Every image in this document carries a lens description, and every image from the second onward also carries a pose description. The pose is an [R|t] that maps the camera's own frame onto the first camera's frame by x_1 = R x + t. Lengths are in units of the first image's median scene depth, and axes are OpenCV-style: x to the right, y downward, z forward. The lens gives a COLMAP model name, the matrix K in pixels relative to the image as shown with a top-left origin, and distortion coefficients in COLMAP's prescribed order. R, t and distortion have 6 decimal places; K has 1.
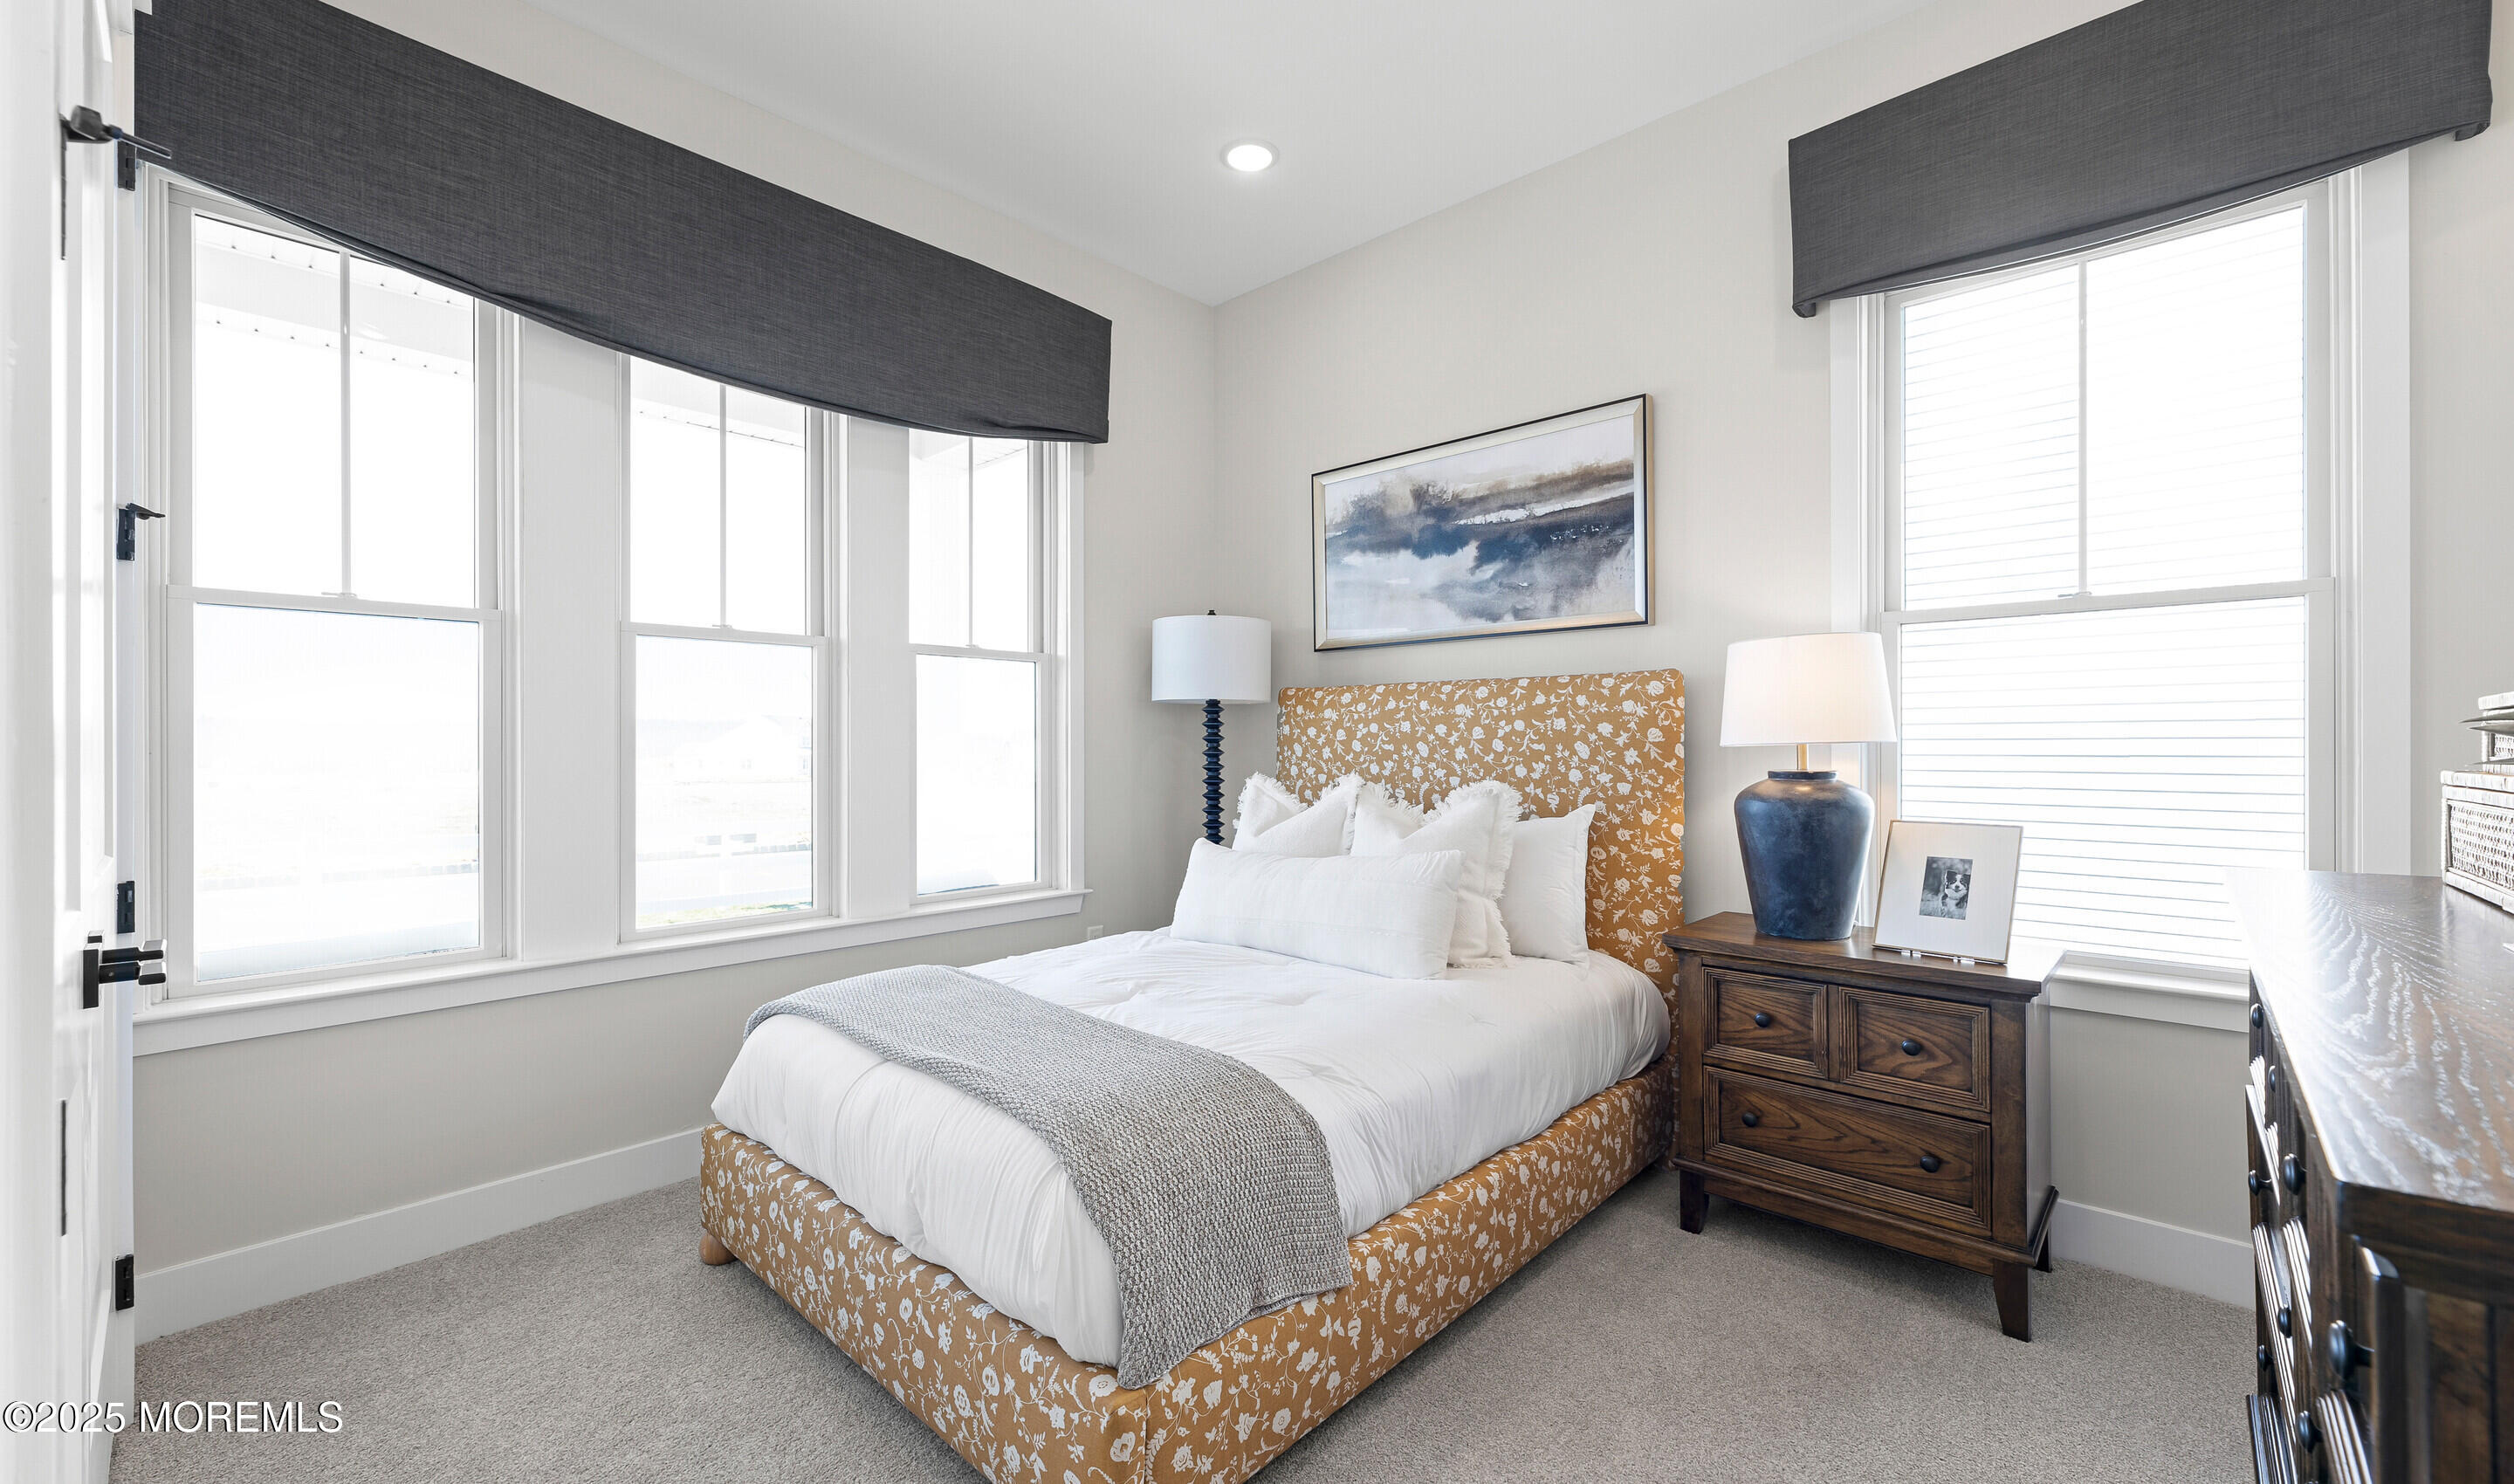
lens RADIAL K [[1002.3, 0, 1257.0], [0, 1002.3, 742.0], [0, 0, 1]] dist [0.001059, -0.000151]
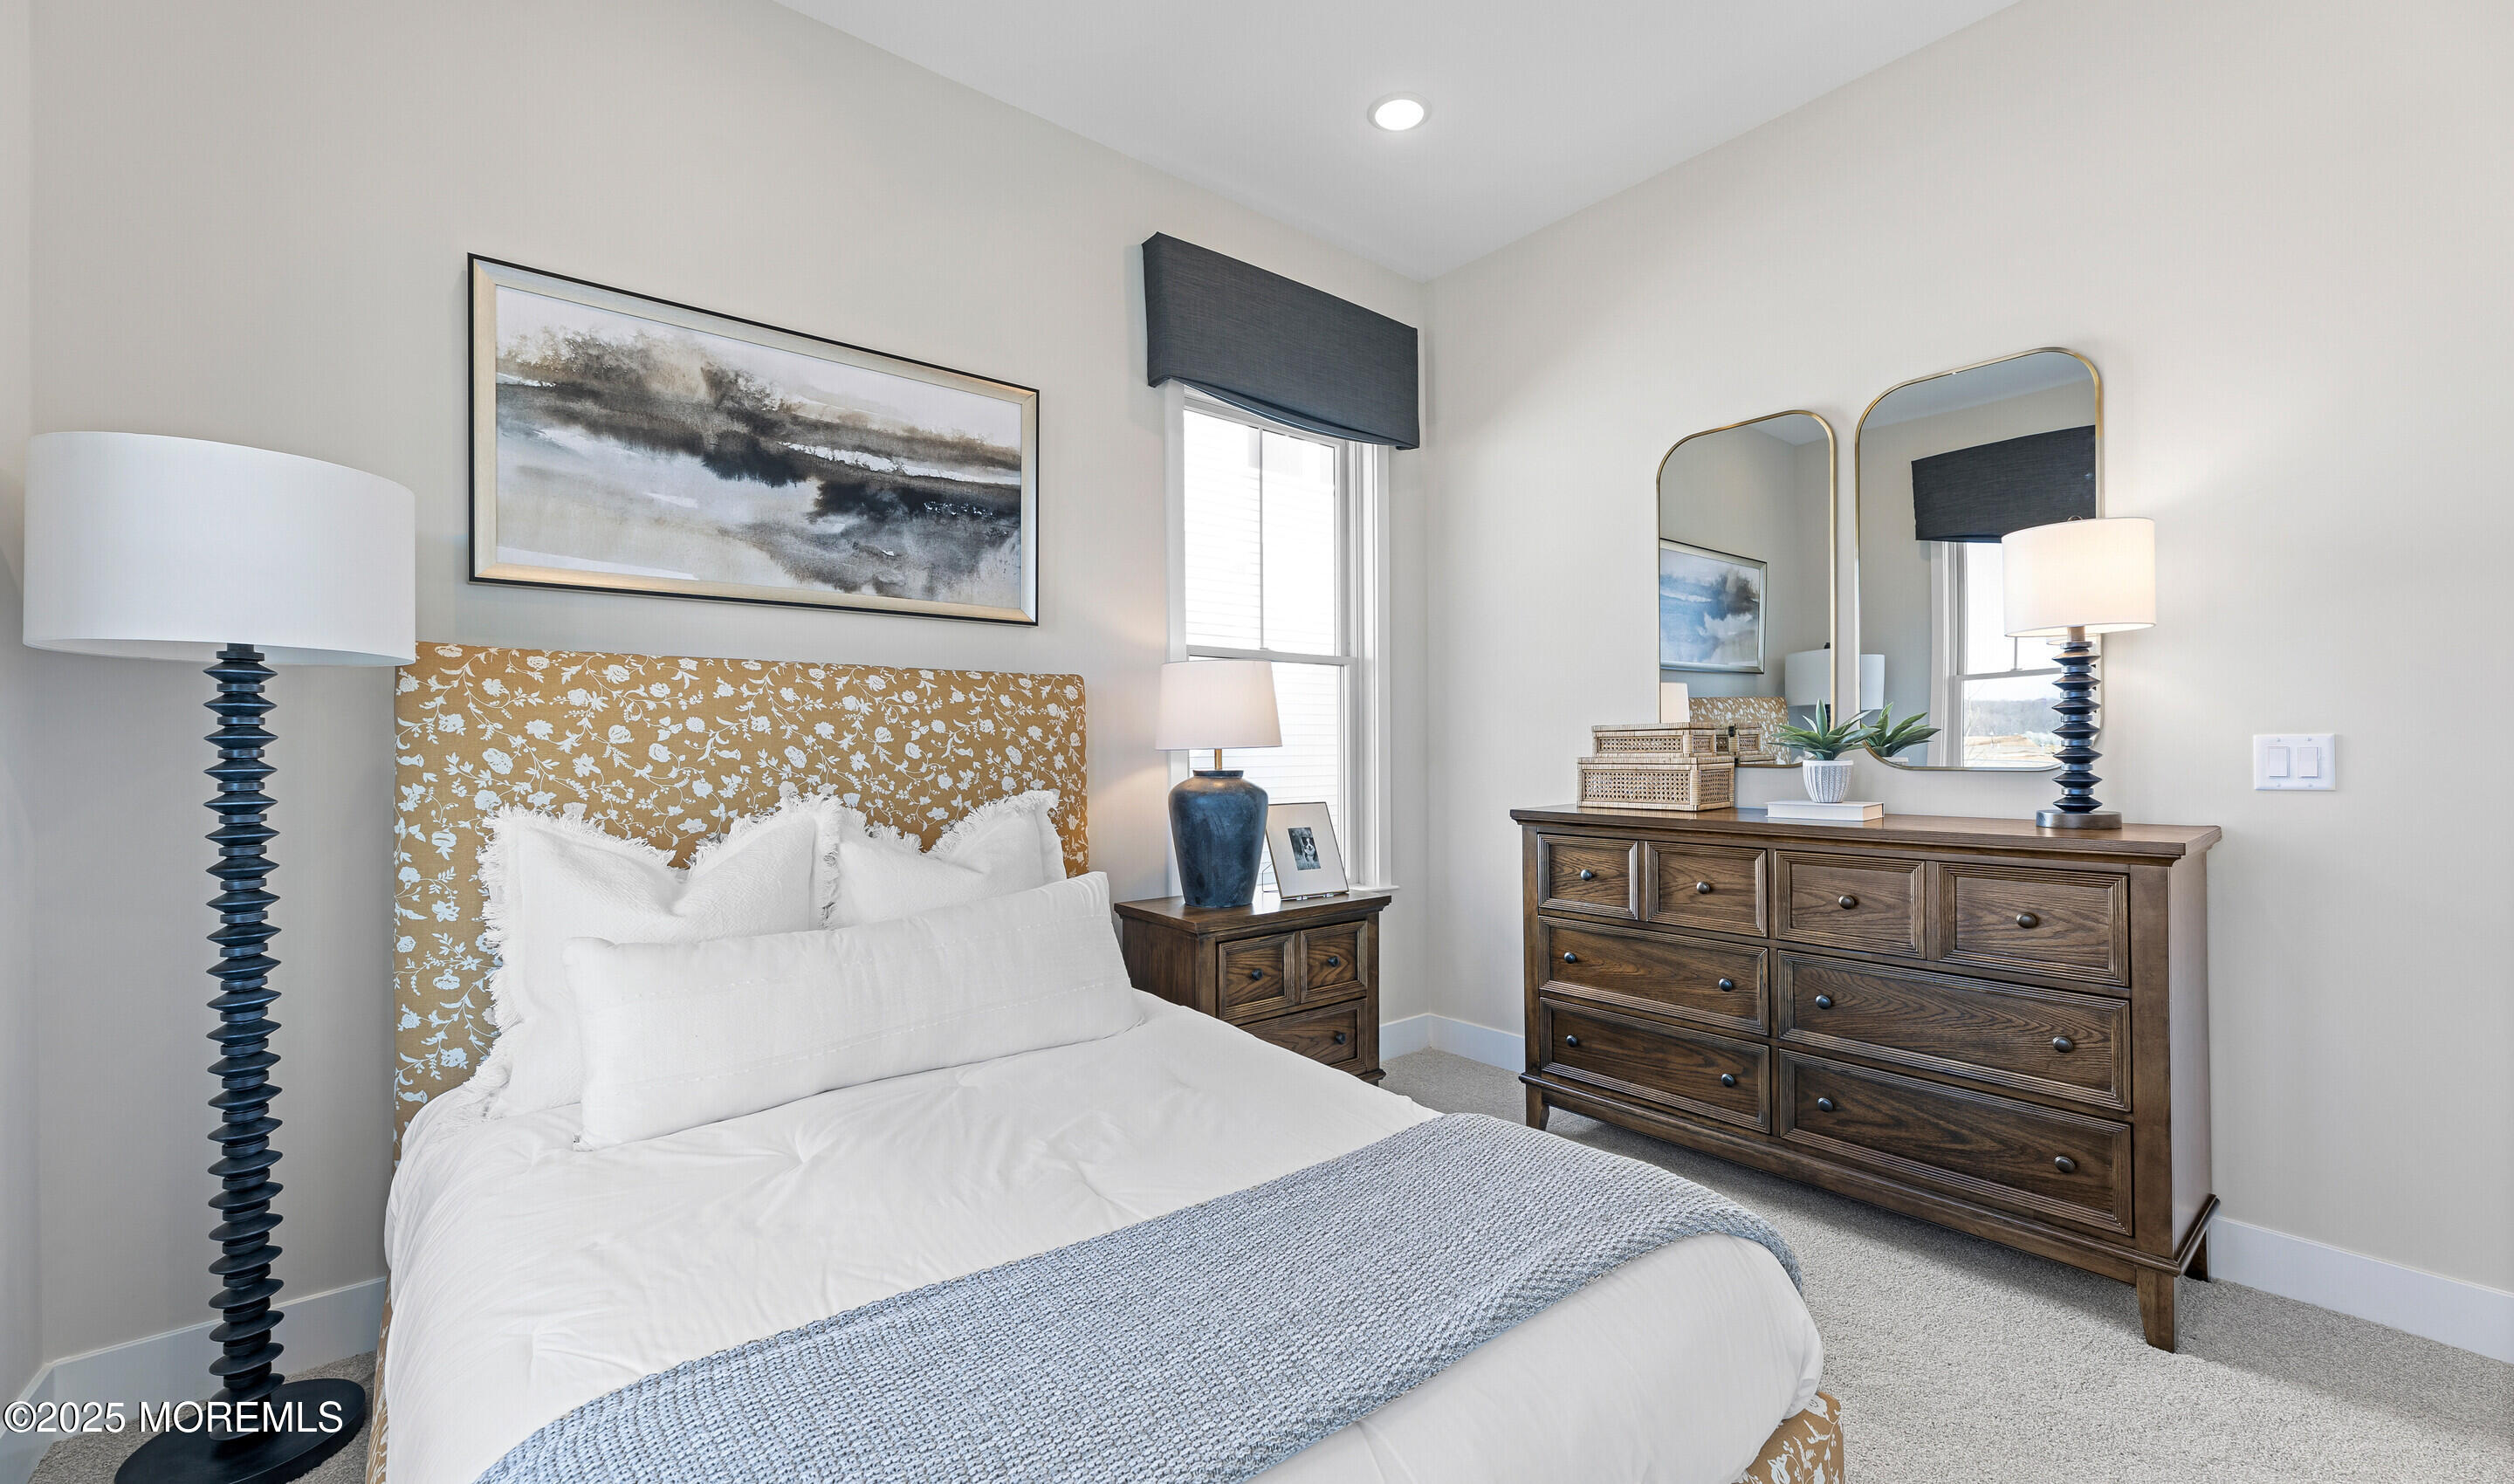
lens RADIAL K [[1021.7, 0, 1260.8], [0, 1021.7, 749.6], [0, 0, 1]] dist [0.002412, 0.000238]
pose [[0.130595, -0.002996, 0.991431, -0.523969], [0.000018, 0.999995, 0.003019, -0.000040], [-0.991436, -0.000376, 0.130594, 0.599818]]
